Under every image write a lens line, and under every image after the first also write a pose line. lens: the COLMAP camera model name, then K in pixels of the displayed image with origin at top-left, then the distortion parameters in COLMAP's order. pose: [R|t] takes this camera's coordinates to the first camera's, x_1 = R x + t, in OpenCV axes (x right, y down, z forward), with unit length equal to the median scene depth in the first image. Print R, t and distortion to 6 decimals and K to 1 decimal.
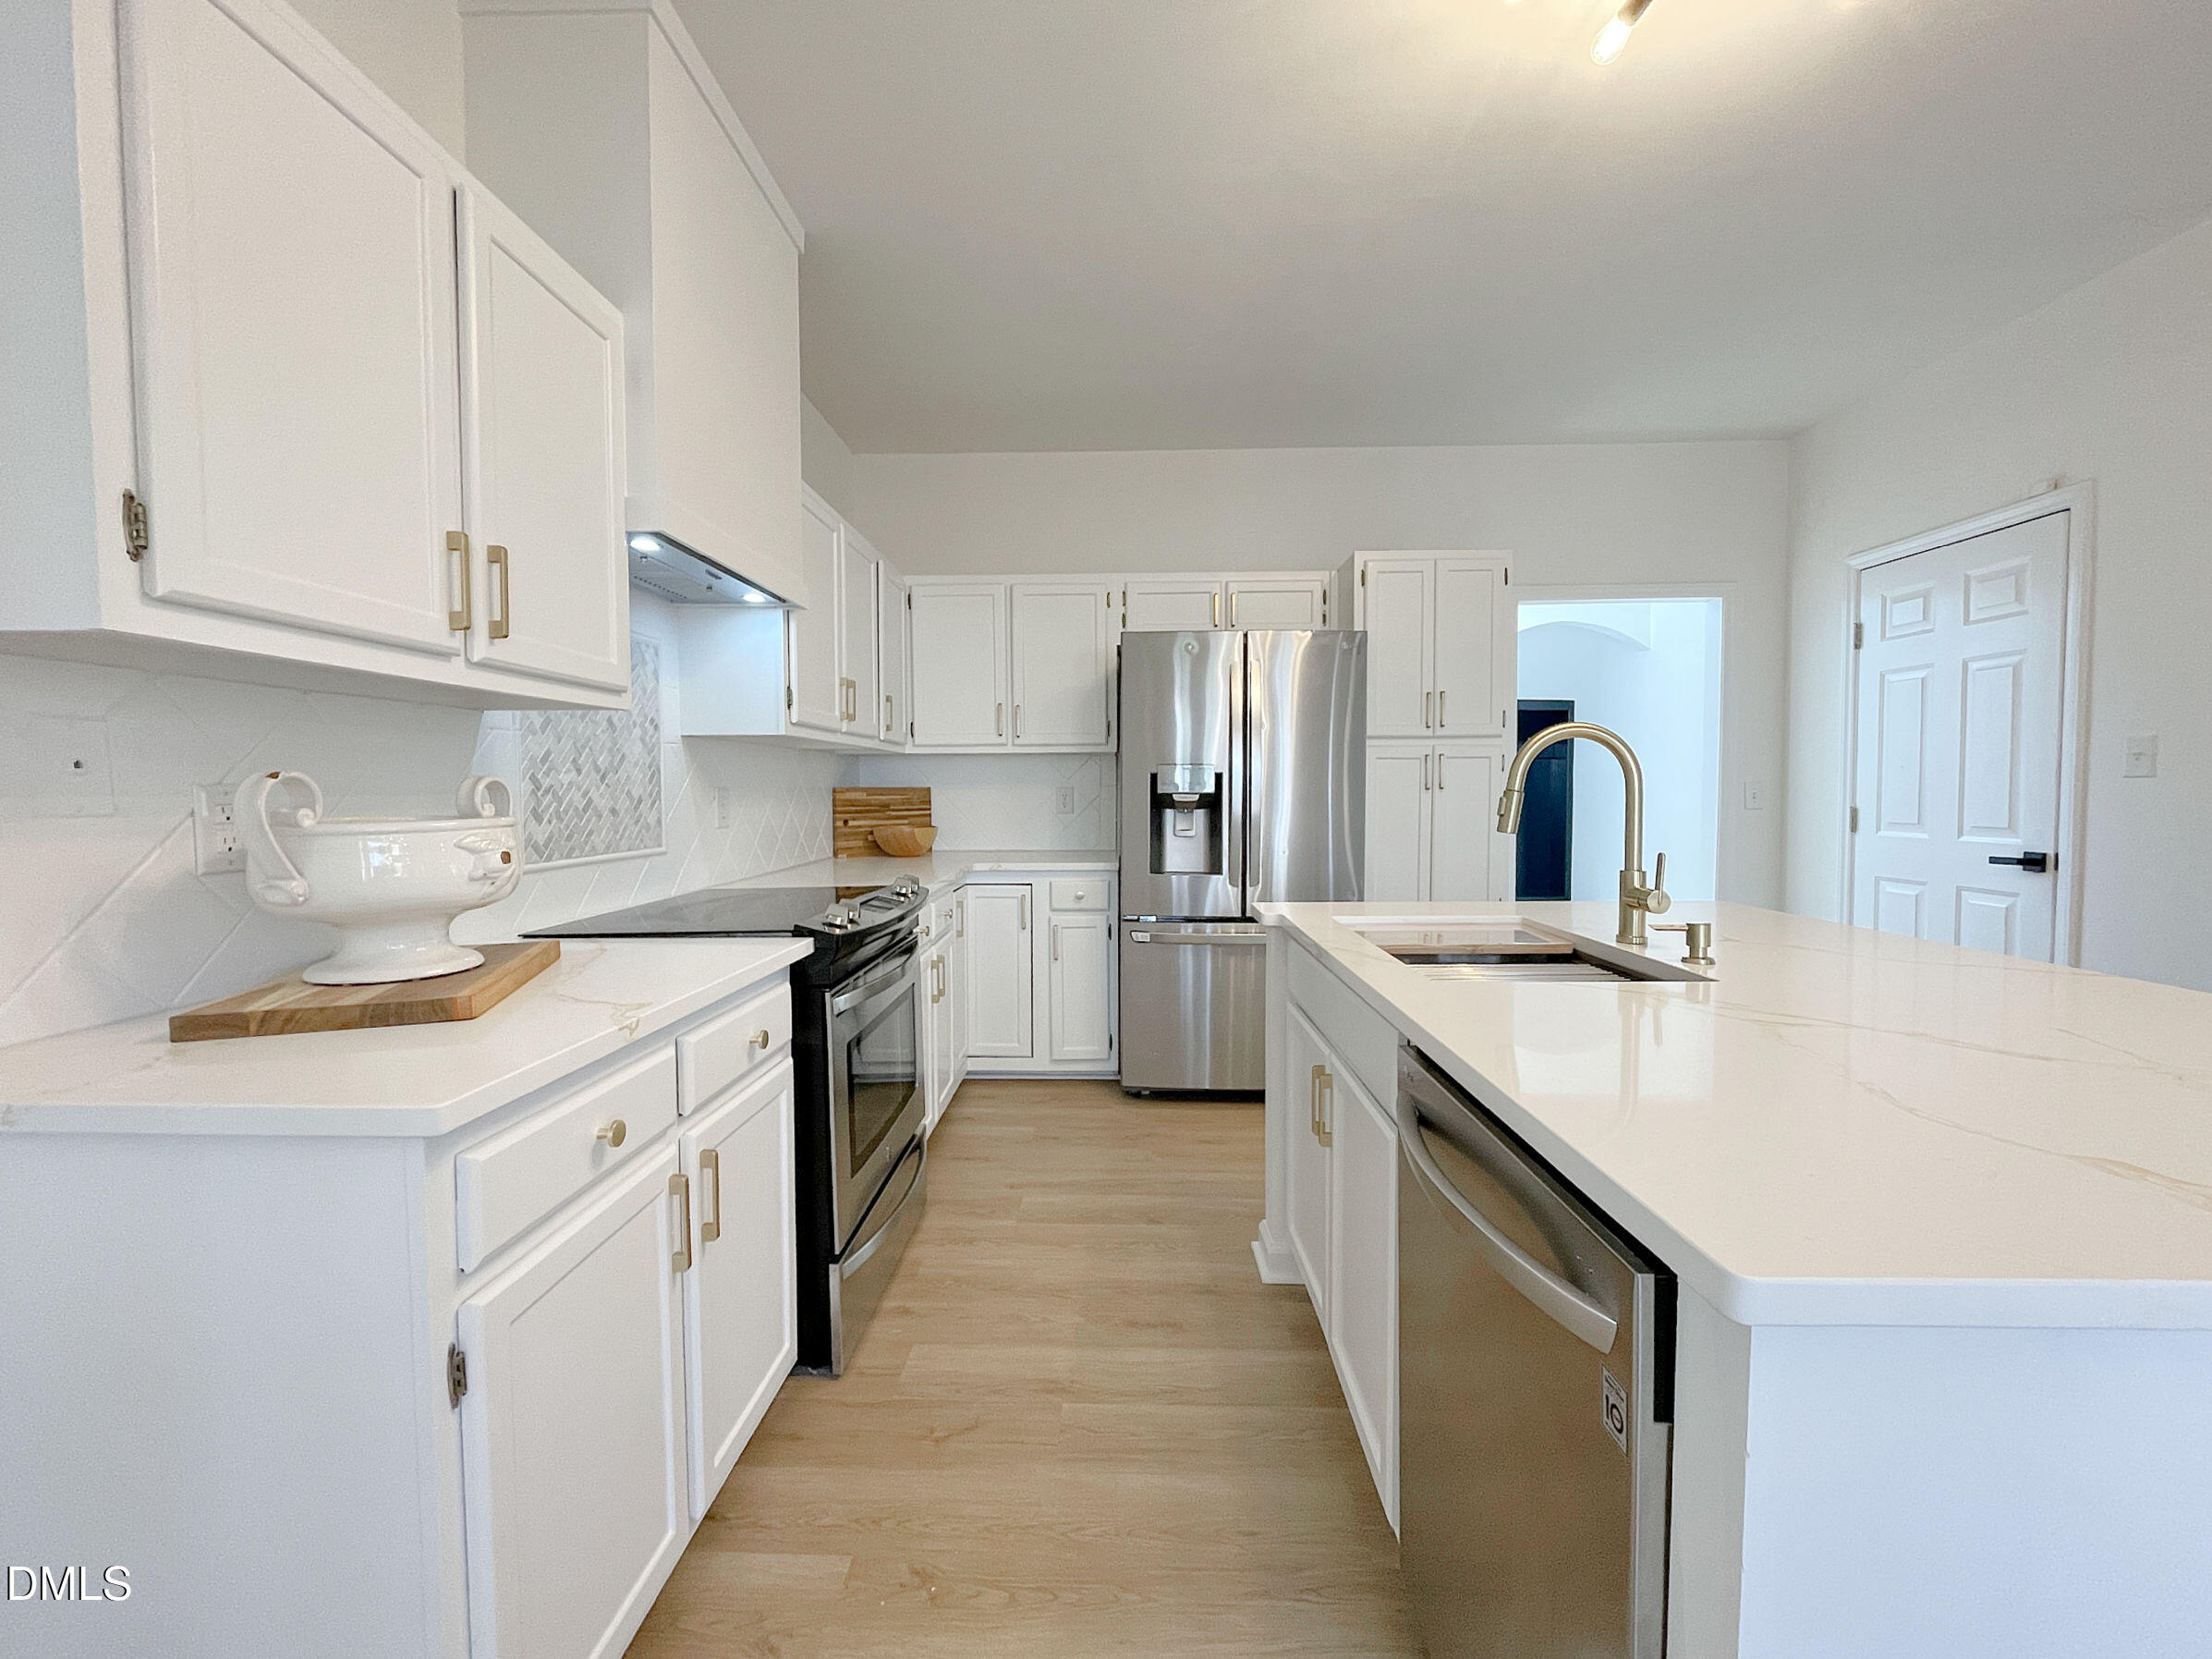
lens RADIAL K [[887.0, 0, 1099.6], [0, 887.0, 820.2], [0, 0, 1]] dist [-0.001676, -0.000208]
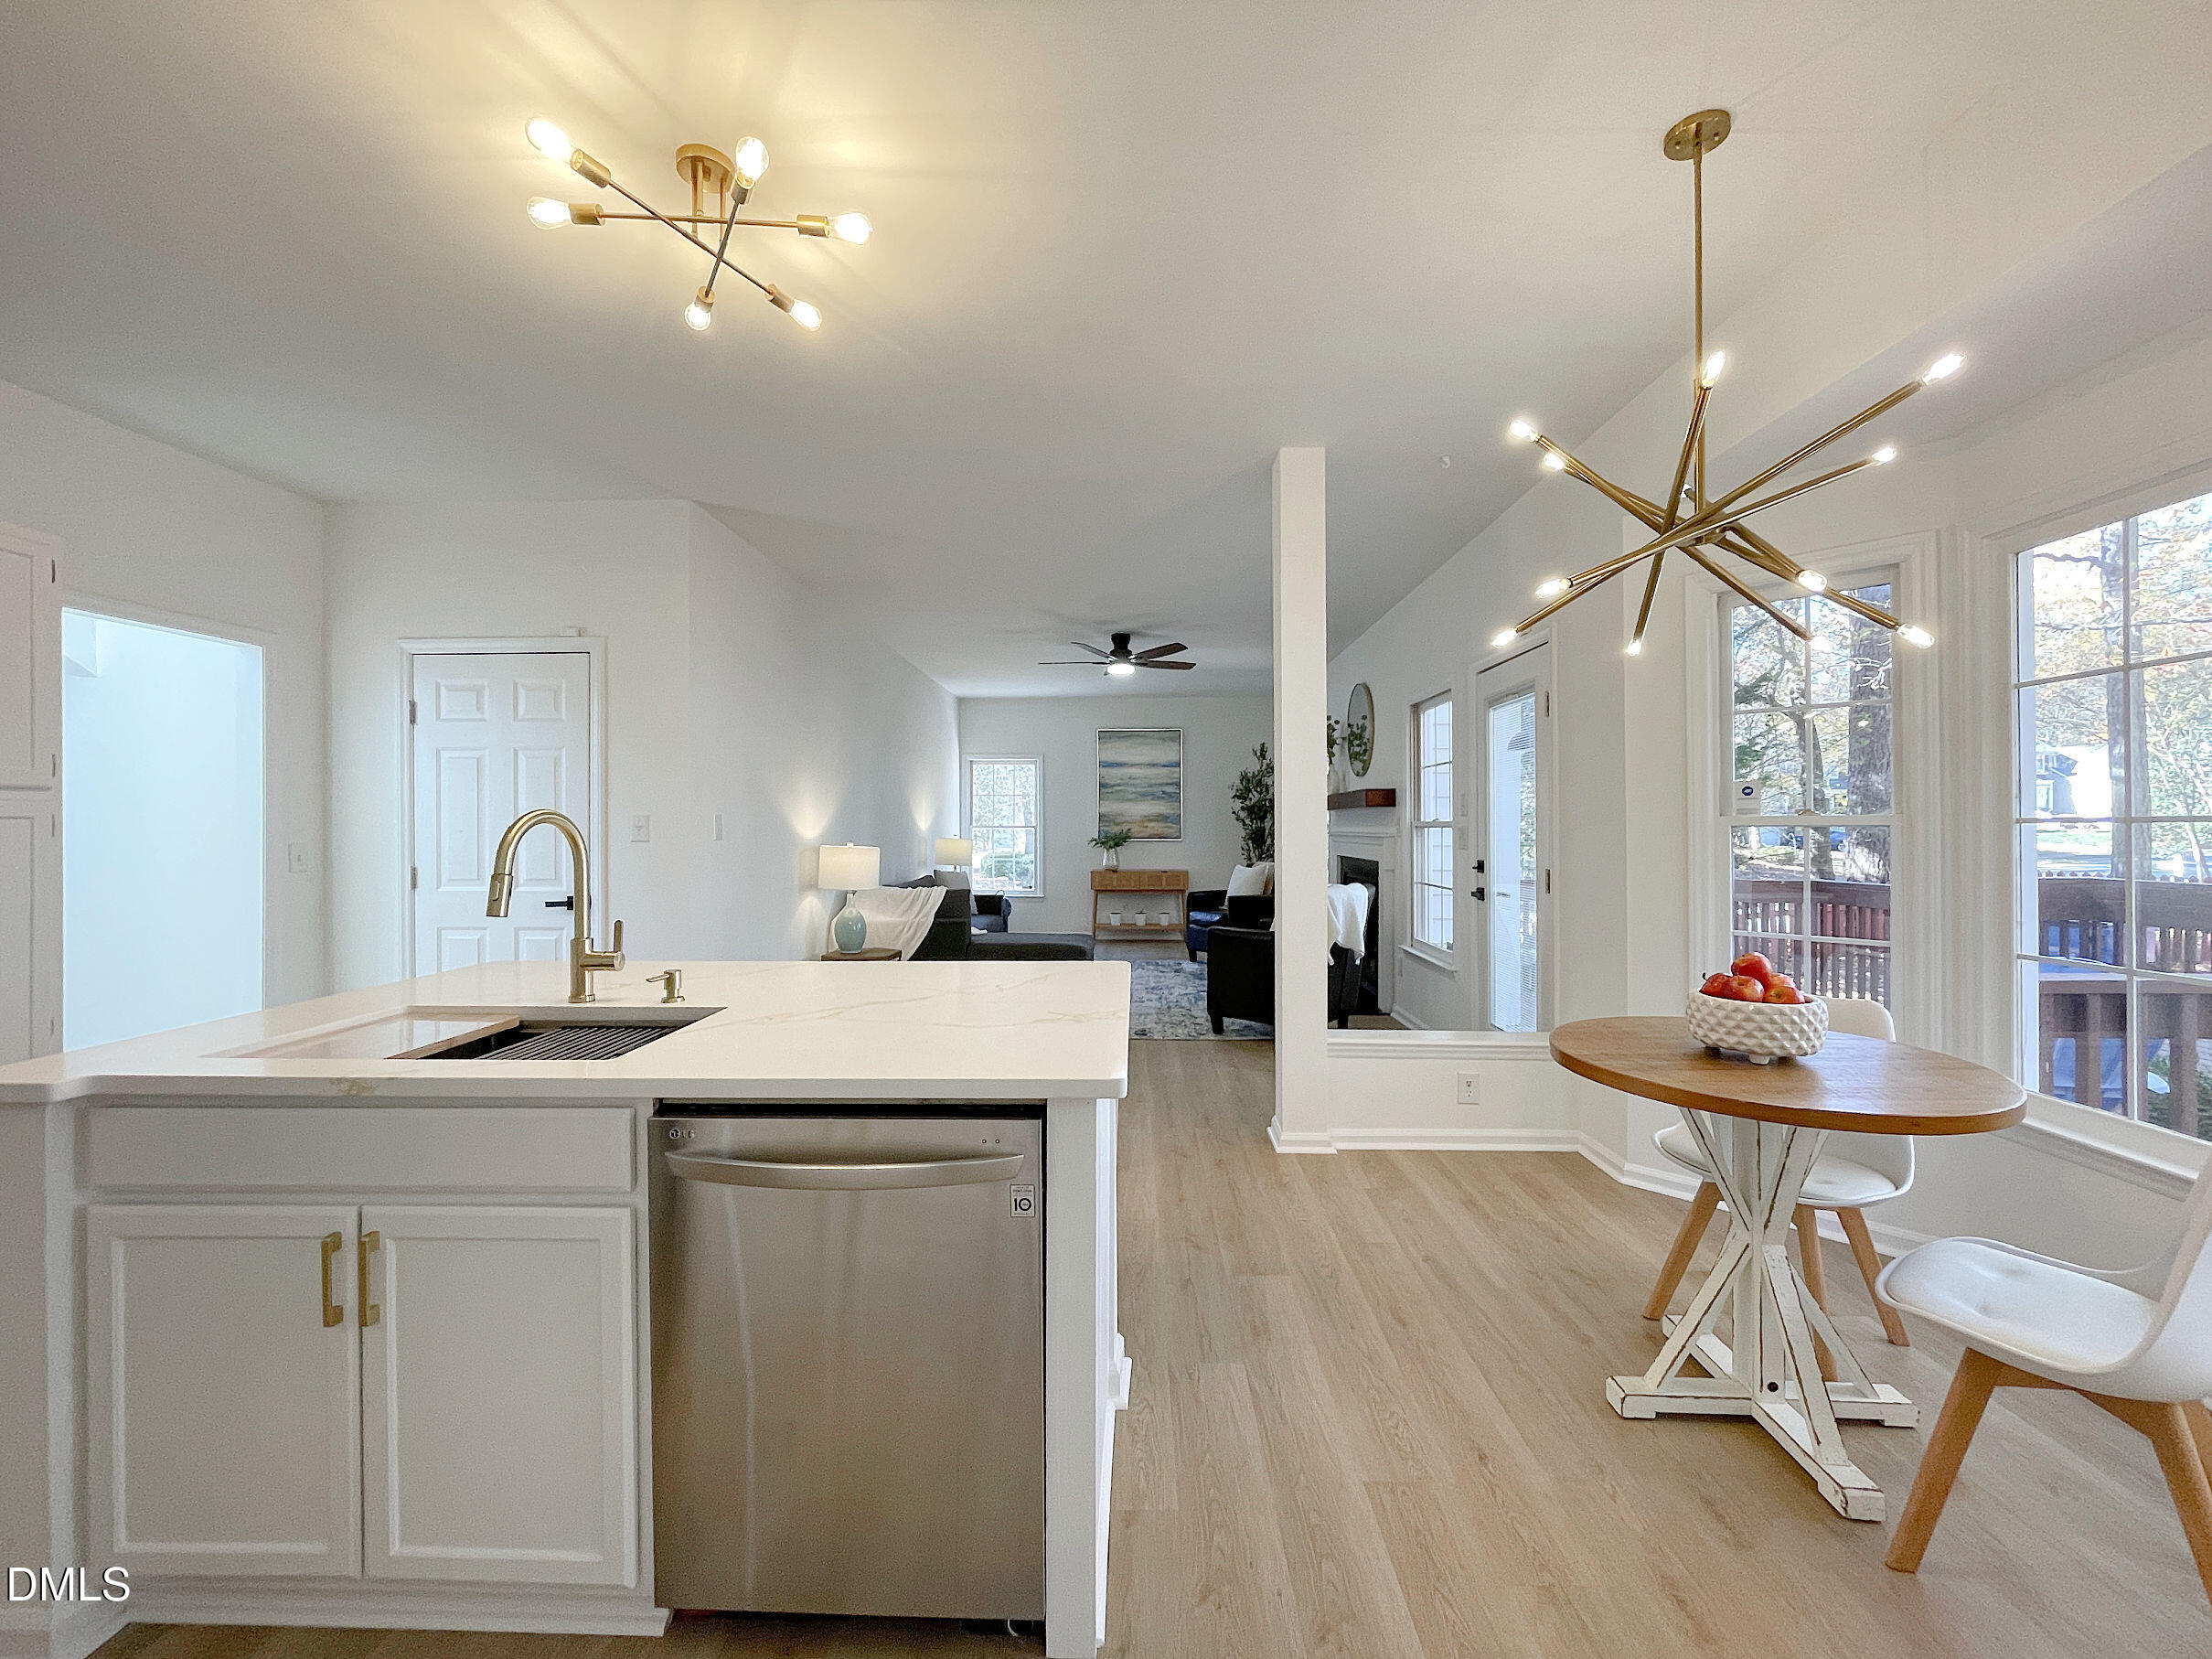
lens RADIAL K [[887.0, 0, 1099.6], [0, 887.0, 820.2], [0, 0, 1]] dist [-0.001676, -0.000208]
pose [[0.014562, 0.010008, 0.999844, -0.280214], [0.043127, 0.999013, -0.010628, -0.028864], [-0.998963, 0.043275, 0.014116, 0.153472]]
